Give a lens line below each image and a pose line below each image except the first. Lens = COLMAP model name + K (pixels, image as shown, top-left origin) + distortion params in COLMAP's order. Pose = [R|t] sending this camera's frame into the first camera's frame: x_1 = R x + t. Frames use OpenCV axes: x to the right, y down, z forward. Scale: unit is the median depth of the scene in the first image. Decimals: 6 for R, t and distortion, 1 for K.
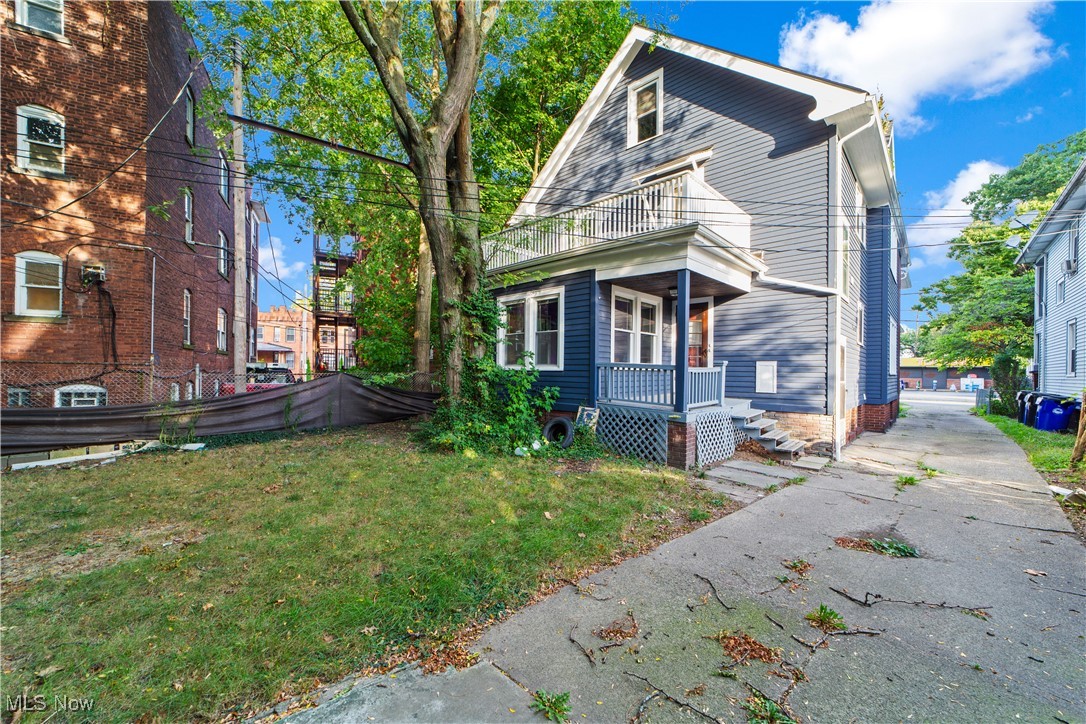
lens RADIAL K [[414.7, 0, 542.4], [0, 414.7, 365.5], [0, 0, 1]] dist [-0.020474, 0.009056]
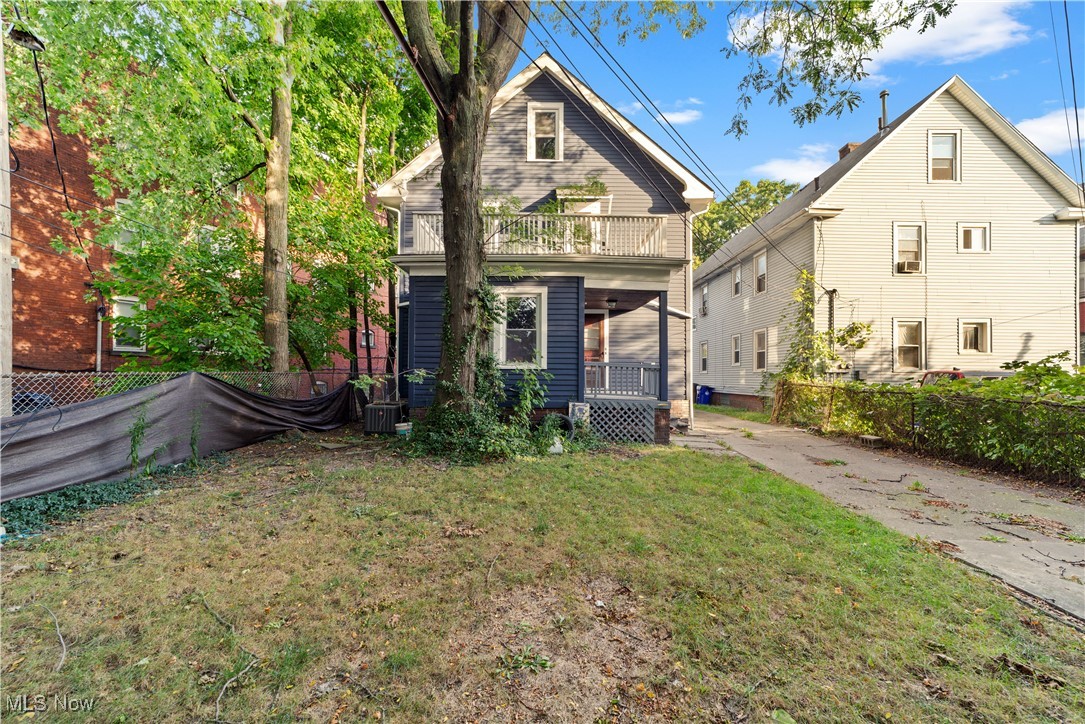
lens RADIAL K [[414.3, 0, 541.9], [0, 414.3, 365.5], [0, 0, 1]] dist [-0.020474, 0.009056]
pose [[0.728659, 0.006263, 0.684848, -0.630855], [-0.009718, 0.999952, 0.001195, 0.002351], [-0.684808, -0.007526, 0.728685, 0.244610]]
